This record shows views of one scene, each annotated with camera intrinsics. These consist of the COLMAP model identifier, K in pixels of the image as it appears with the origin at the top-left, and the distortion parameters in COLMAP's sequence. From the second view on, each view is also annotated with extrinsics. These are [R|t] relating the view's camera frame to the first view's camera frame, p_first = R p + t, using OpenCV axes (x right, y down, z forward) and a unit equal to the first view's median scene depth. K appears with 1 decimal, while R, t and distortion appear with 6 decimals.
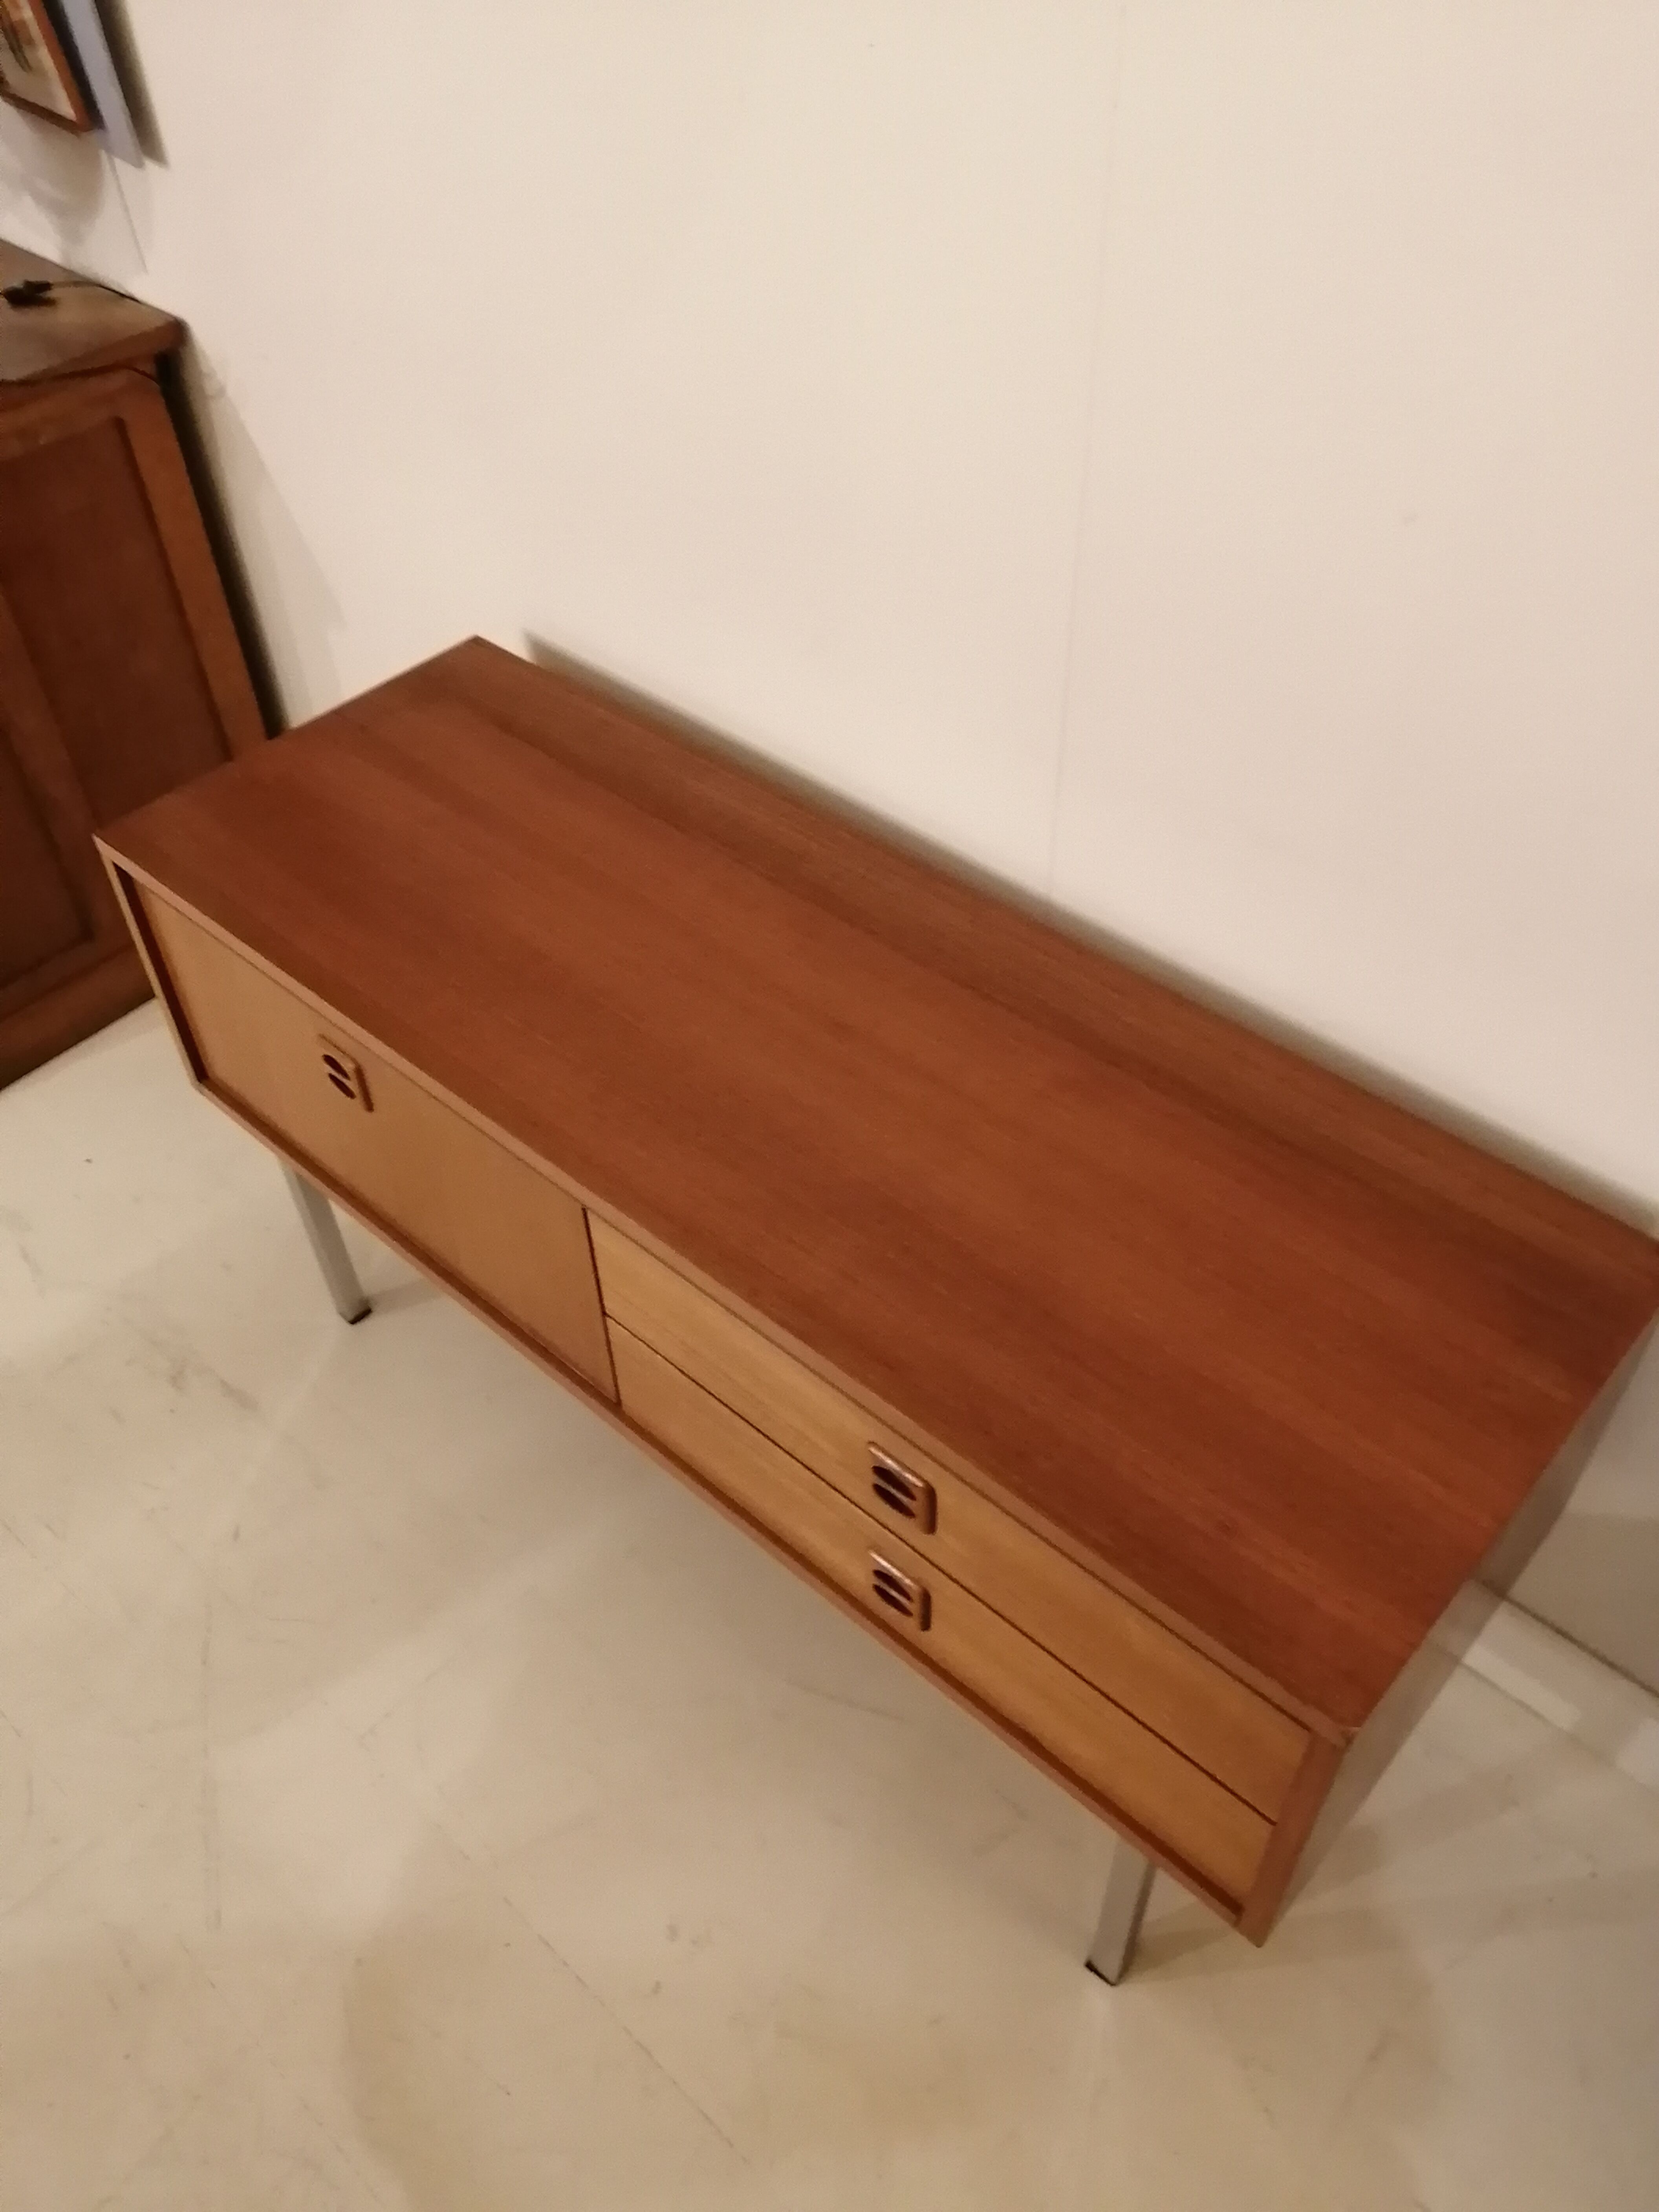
lens RADIAL K [[1731.7, 0, 833.9], [0, 1731.7, 1124.8], [0, 0, 1]] dist [-0.025568, 0.000819]
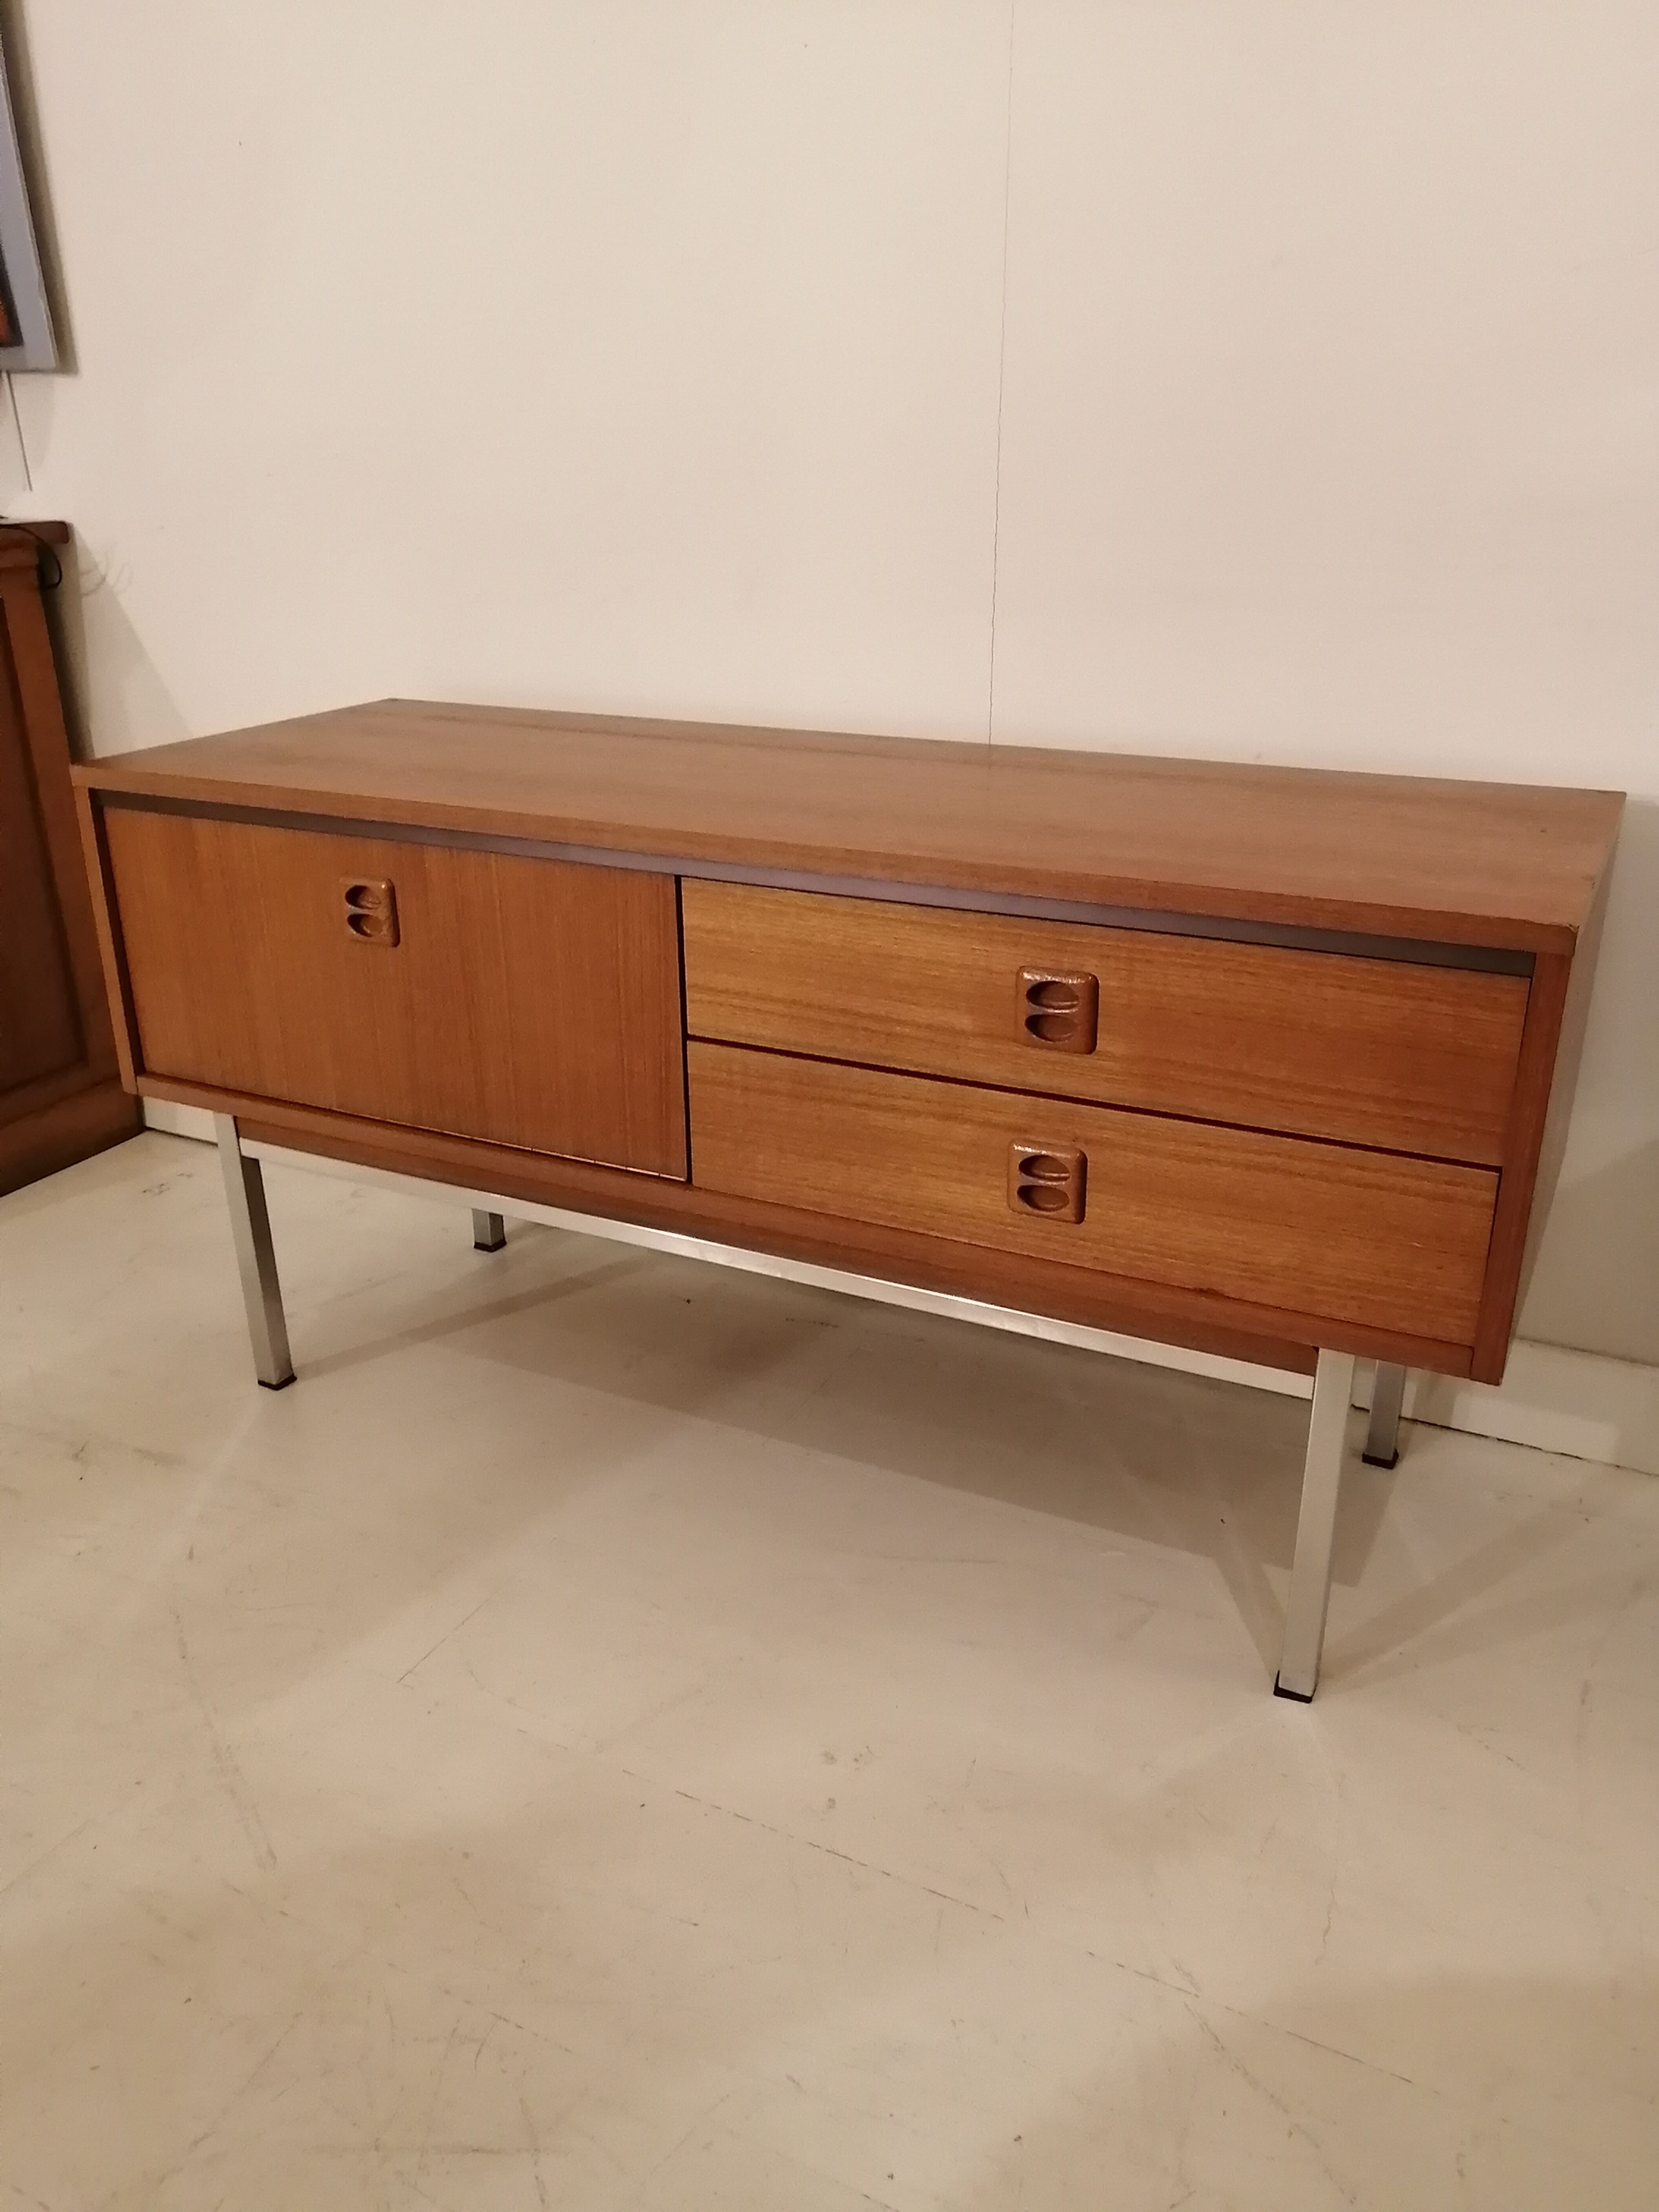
lens RADIAL K [[1731.7, 0, 833.0], [0, 1731.7, 1177.5], [0, 0, 1]] dist [-0.025568, 0.000819]
pose [[0.961037, -0.084876, 0.263067, -0.272333], [0.181702, 0.911165, -0.369814, 0.483752], [-0.208309, 0.403205, 0.891086, 0.098365]]
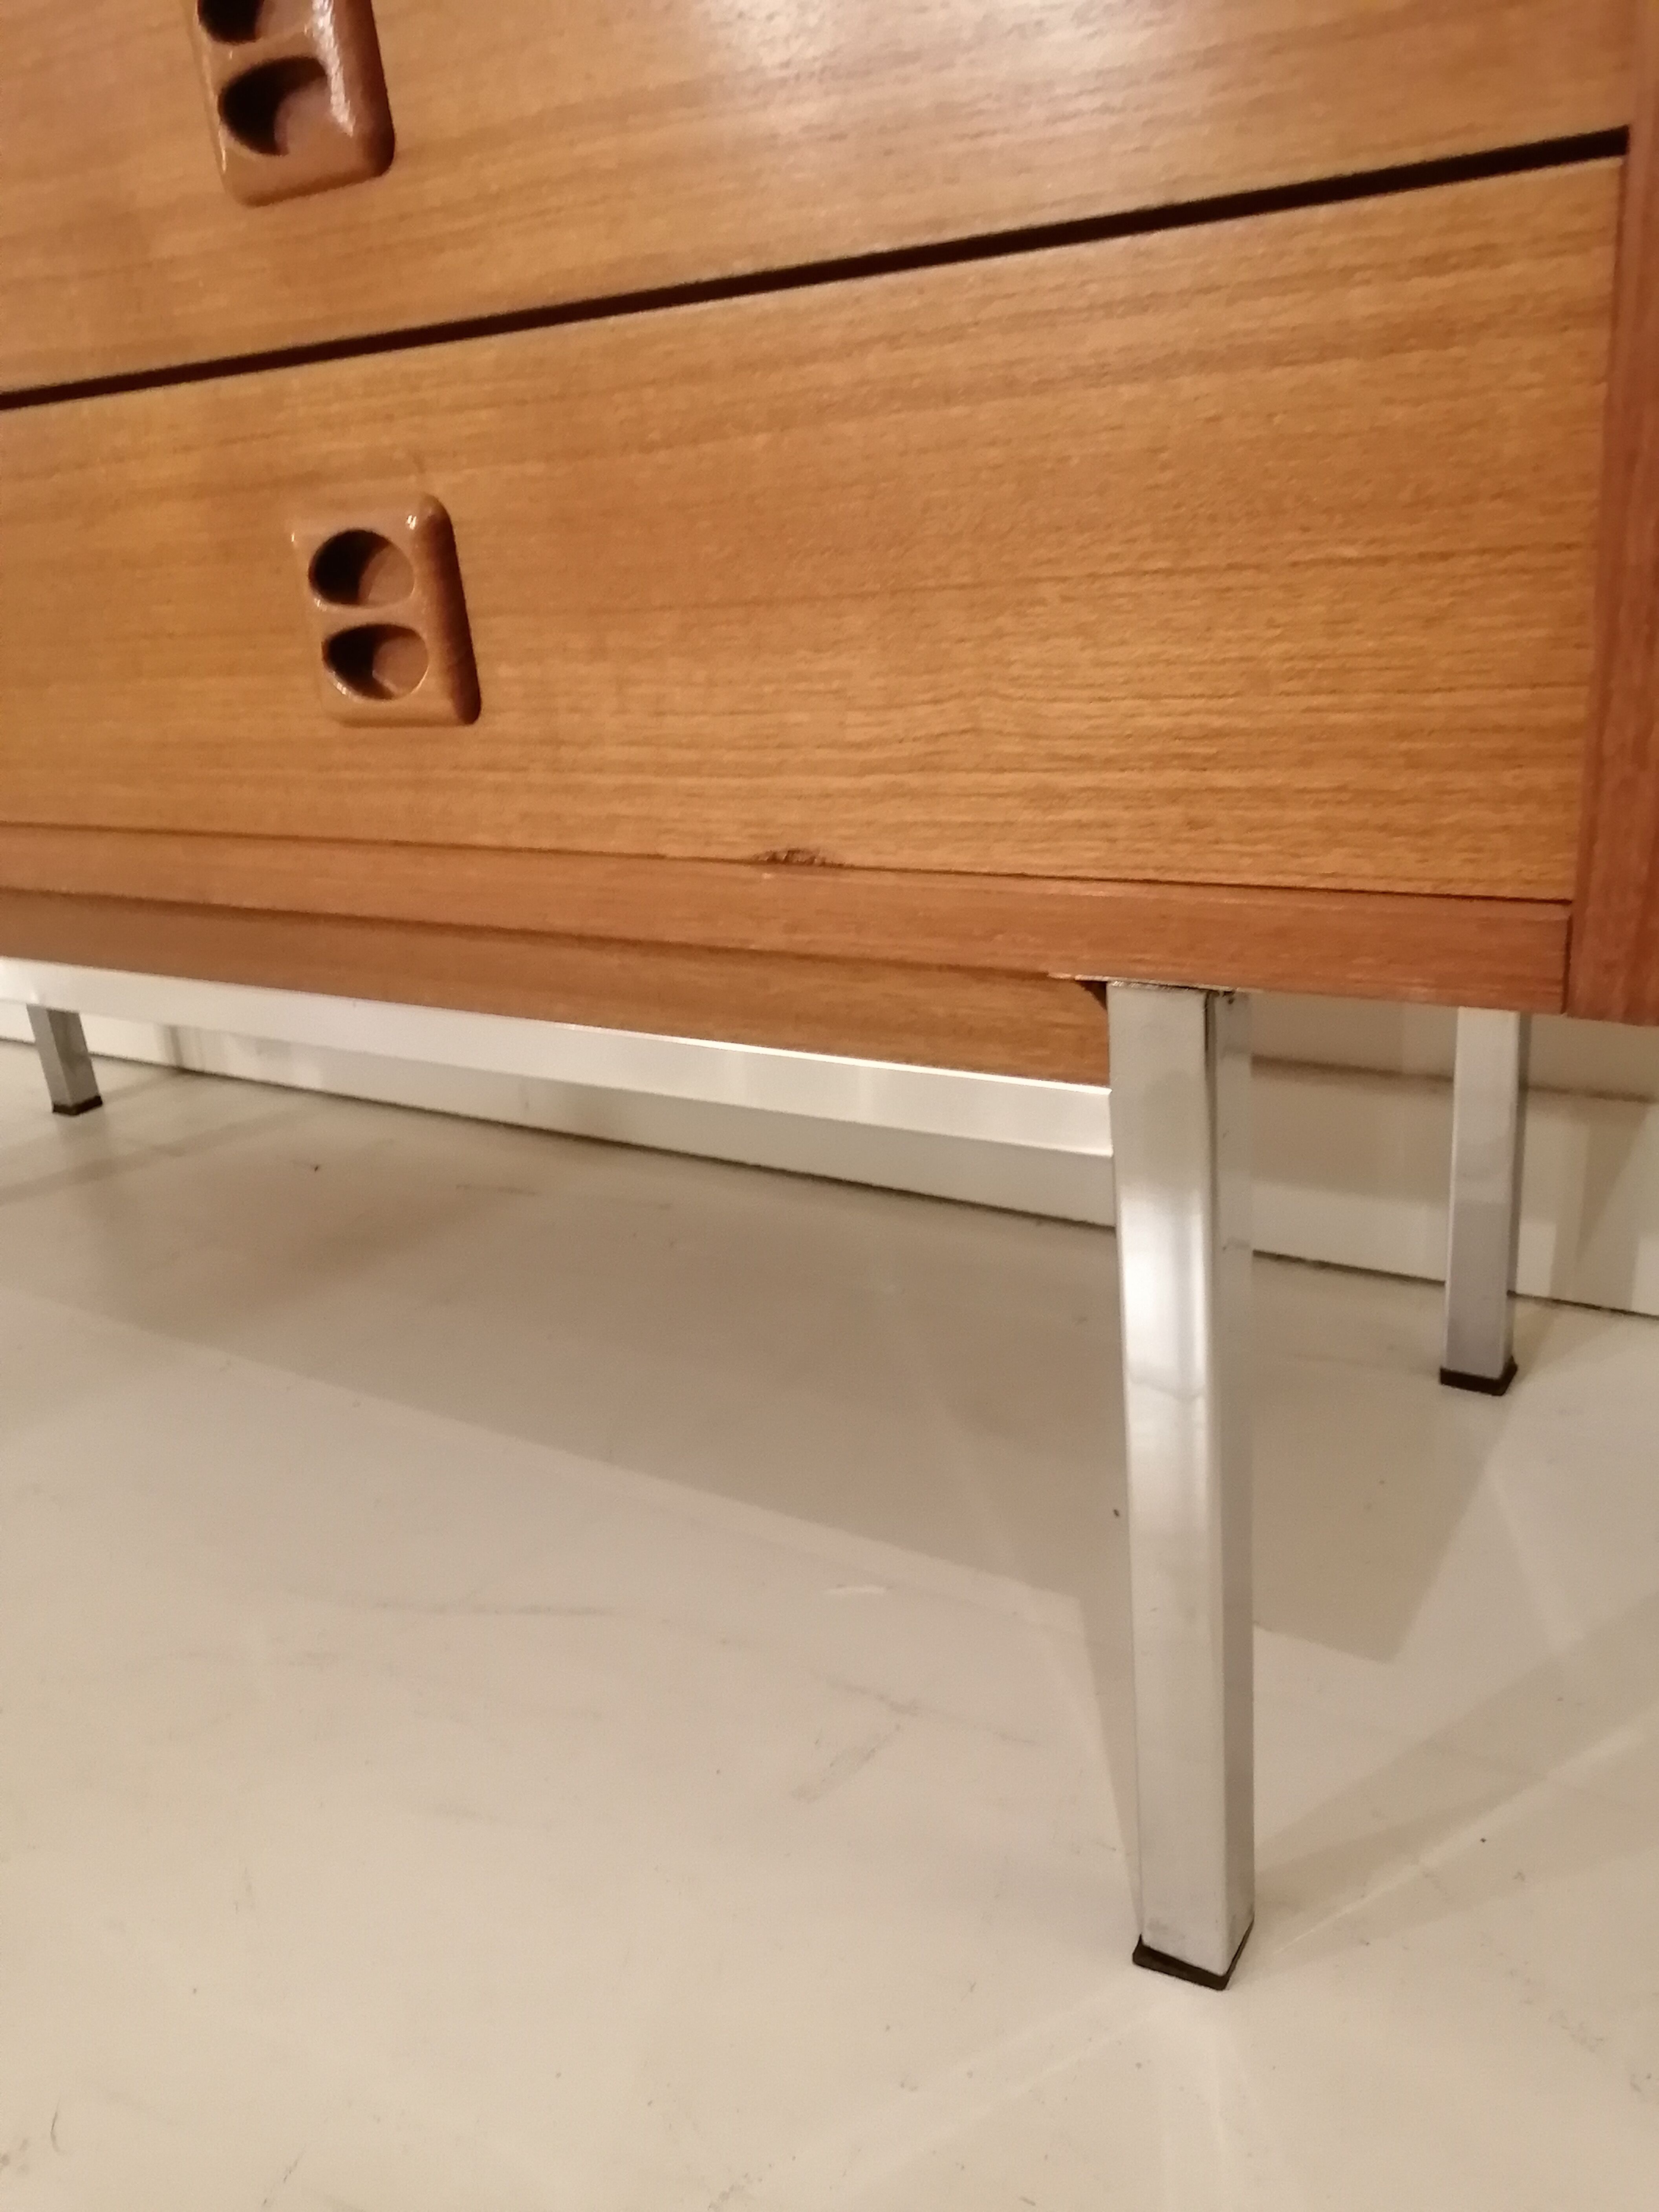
lens RADIAL K [[1731.7, 0, 838.8], [0, 1731.7, 1157.7], [0, 0, 1]] dist [-0.025568, 0.000819]
pose [[0.980936, -0.128736, 0.145575, 0.048677], [0.177299, 0.899560, -0.399196, 0.425220], [-0.079563, 0.417396, 0.905235, 0.546980]]
